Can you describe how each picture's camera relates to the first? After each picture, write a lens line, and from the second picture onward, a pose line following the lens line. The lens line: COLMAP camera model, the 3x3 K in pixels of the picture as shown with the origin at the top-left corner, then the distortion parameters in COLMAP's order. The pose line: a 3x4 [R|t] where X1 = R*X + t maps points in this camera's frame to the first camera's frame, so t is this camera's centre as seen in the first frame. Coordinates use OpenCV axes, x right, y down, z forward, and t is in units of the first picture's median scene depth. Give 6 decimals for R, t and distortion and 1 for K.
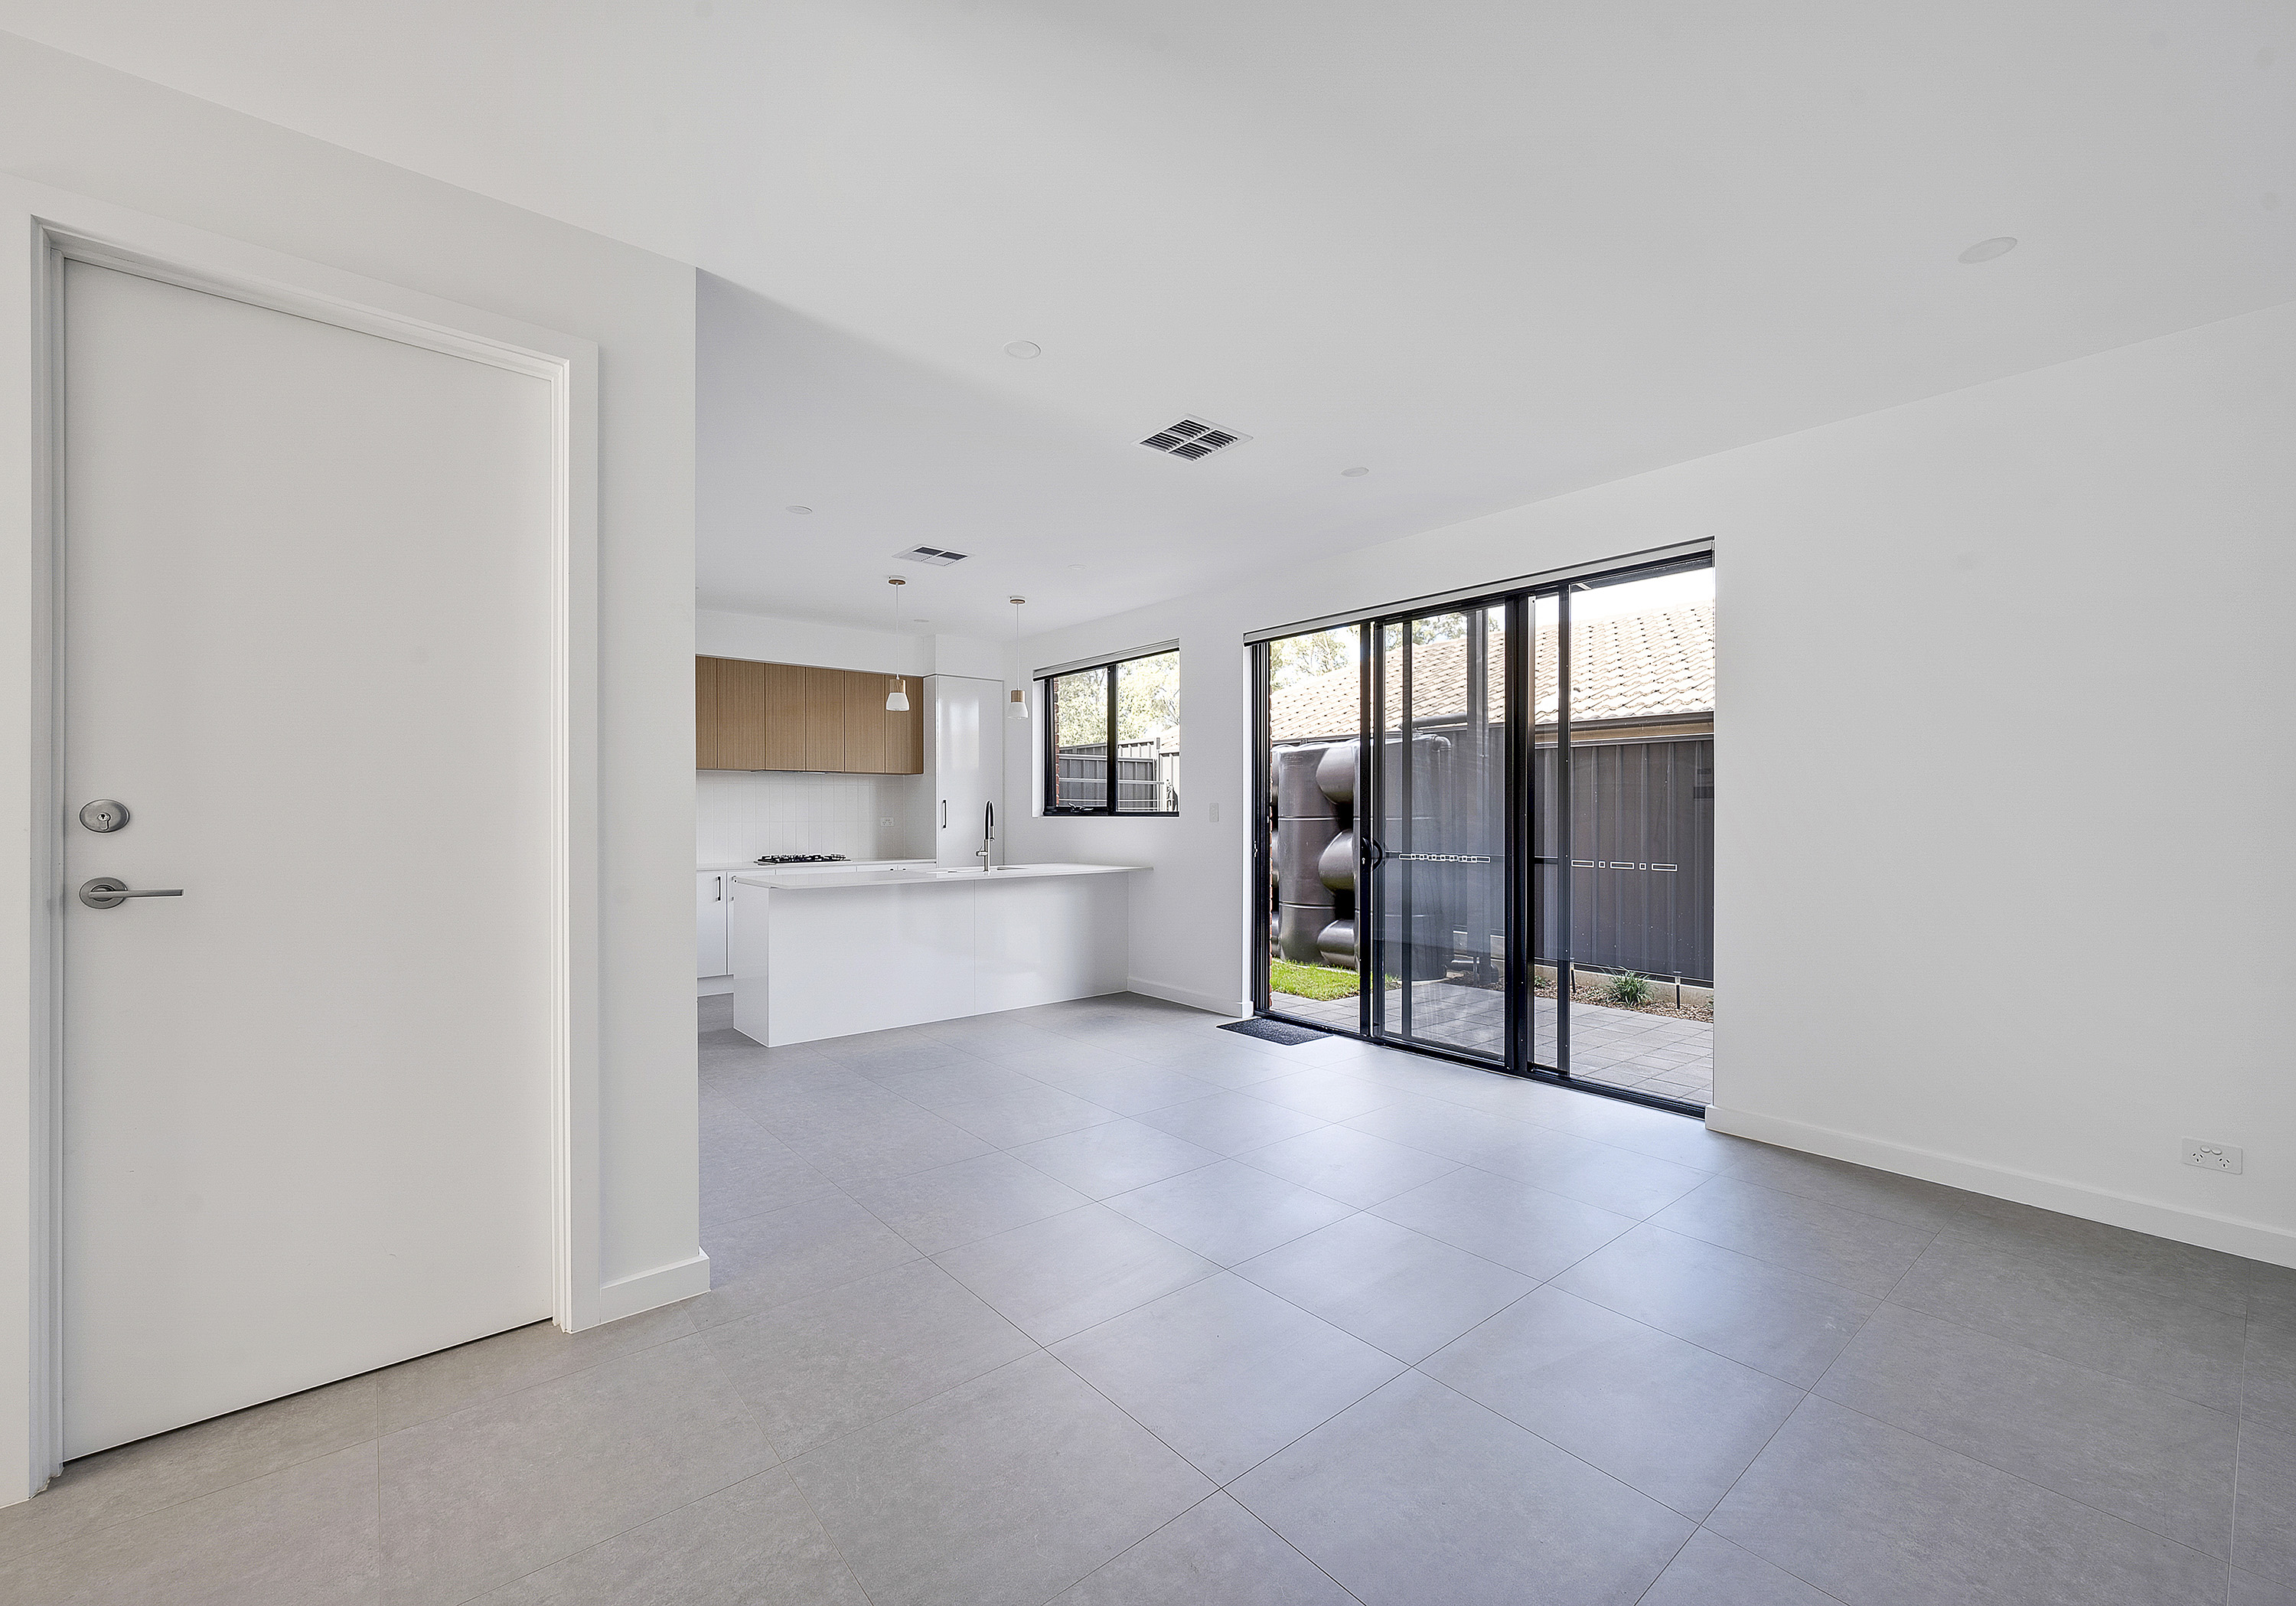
lens RADIAL K [[930.3, 0, 1162.1], [0, 930.3, 816.9], [0, 0, 1]] dist [-0.000575, 0.000059]
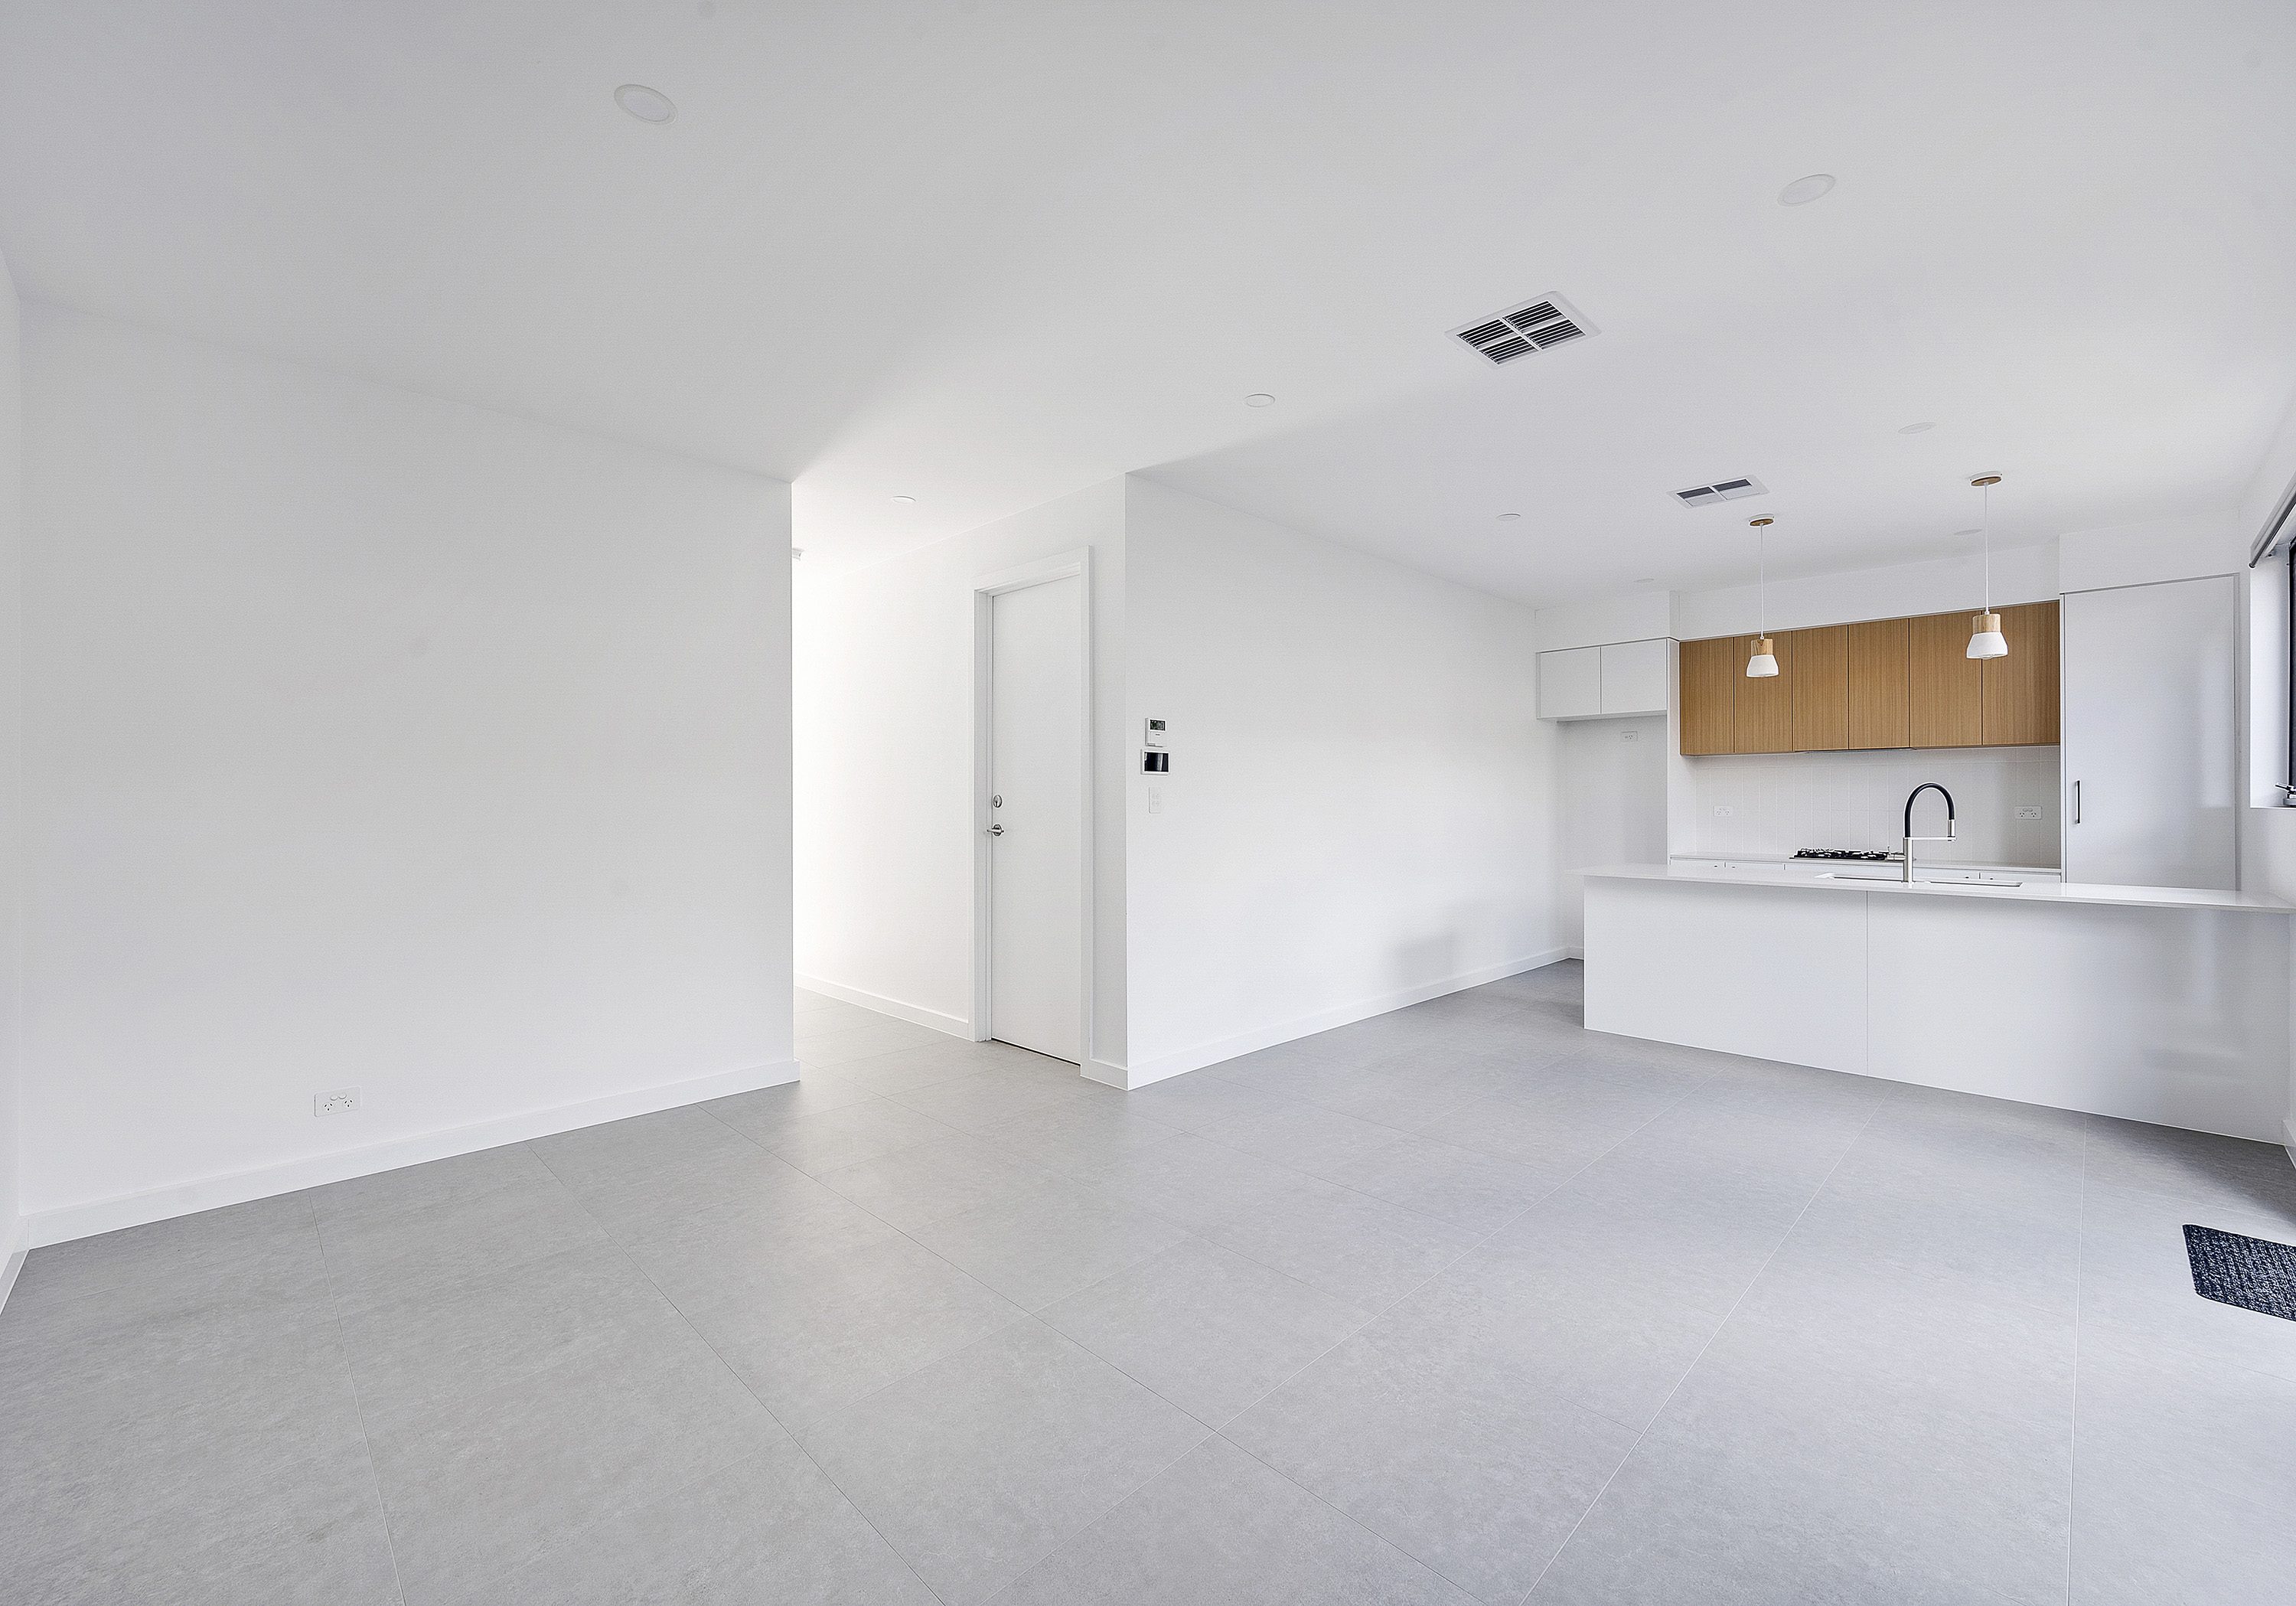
lens RADIAL K [[942.4, 0, 1148.0], [0, 942.4, 803.0], [0, 0, 1]] dist [0.002007, 0.000445]
pose [[0.084675, 0.004544, -0.996398, 0.393635], [-0.005050, 0.999979, 0.004131, -0.002317], [0.996396, 0.004682, 0.084696, 0.299274]]
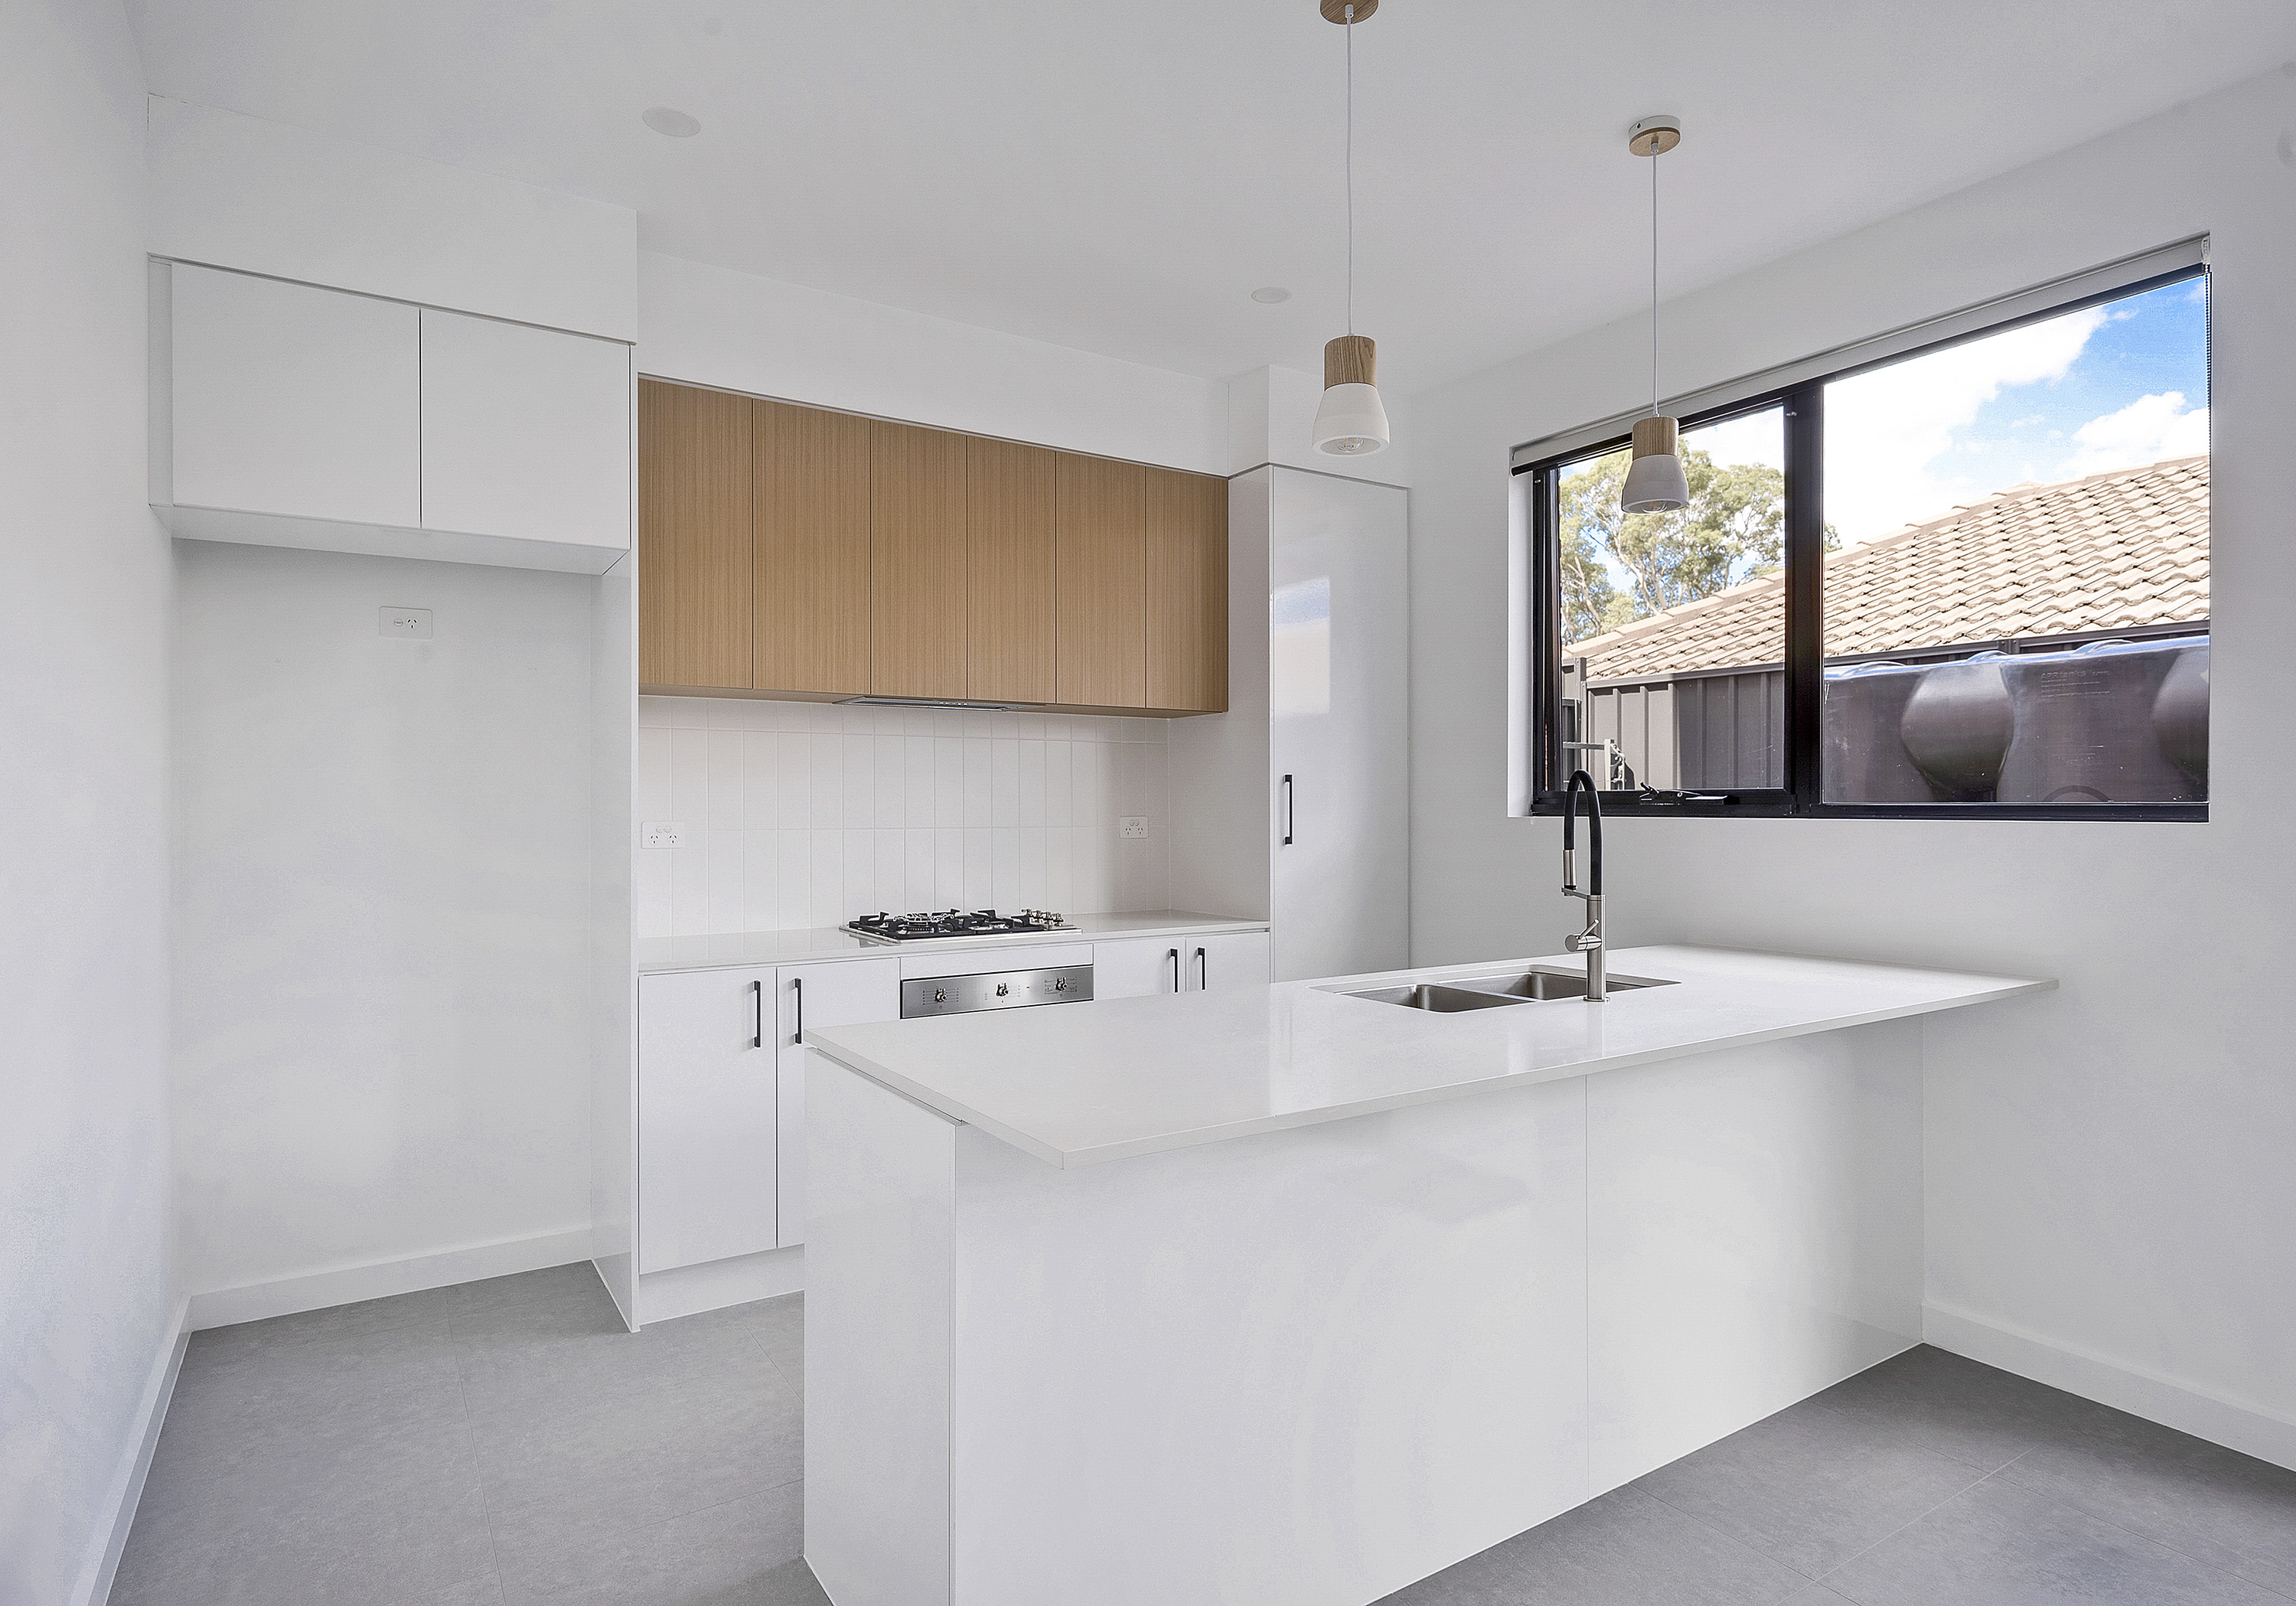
lens RADIAL K [[1244.5, 0, 1153.8], [0, 1244.5, 796.0], [0, 0, 1]] dist [0.002936, -0.000275]
pose [[0.993427, -0.000574, -0.114465, -0.238428], [-0.000589, 0.999949, -0.010127, -0.003775], [0.114465, 0.010127, 0.993376, 0.476592]]
